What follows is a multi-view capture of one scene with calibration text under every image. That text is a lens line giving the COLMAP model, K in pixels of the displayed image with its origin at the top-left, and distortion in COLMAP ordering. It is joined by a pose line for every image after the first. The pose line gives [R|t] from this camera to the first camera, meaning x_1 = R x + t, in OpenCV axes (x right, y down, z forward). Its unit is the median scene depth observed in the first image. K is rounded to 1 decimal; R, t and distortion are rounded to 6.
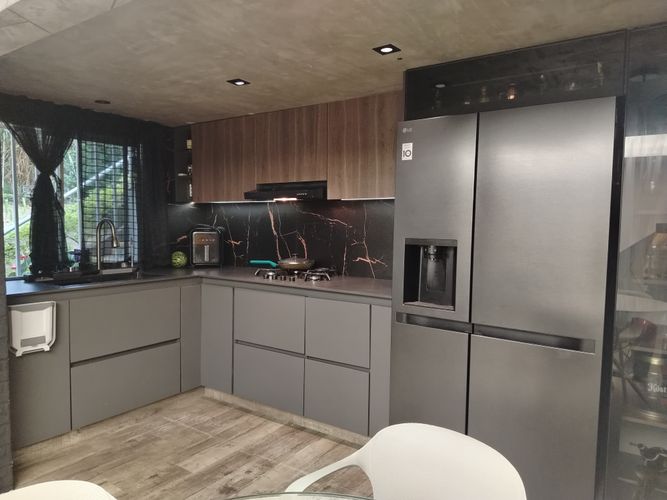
lens RADIAL K [[475.7, 0, 337.3], [0, 475.7, 249.8], [0, 0, 1]] dist [0.082910, -0.101658]
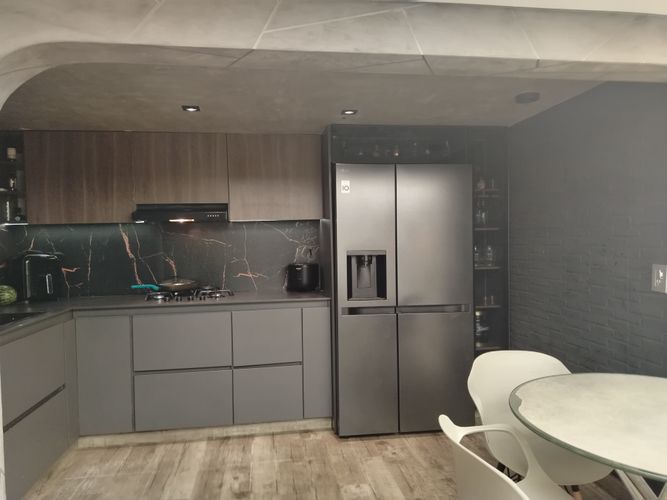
lens RADIAL K [[475.7, 0, 337.3], [0, 475.7, 249.8], [0, 0, 1]] dist [0.082910, -0.101658]
pose [[0.730391, -0.038068, 0.681968, -0.574229], [0.068089, 0.997530, -0.017241, -0.004169], [-0.679627, 0.059028, 0.731179, 0.036939]]
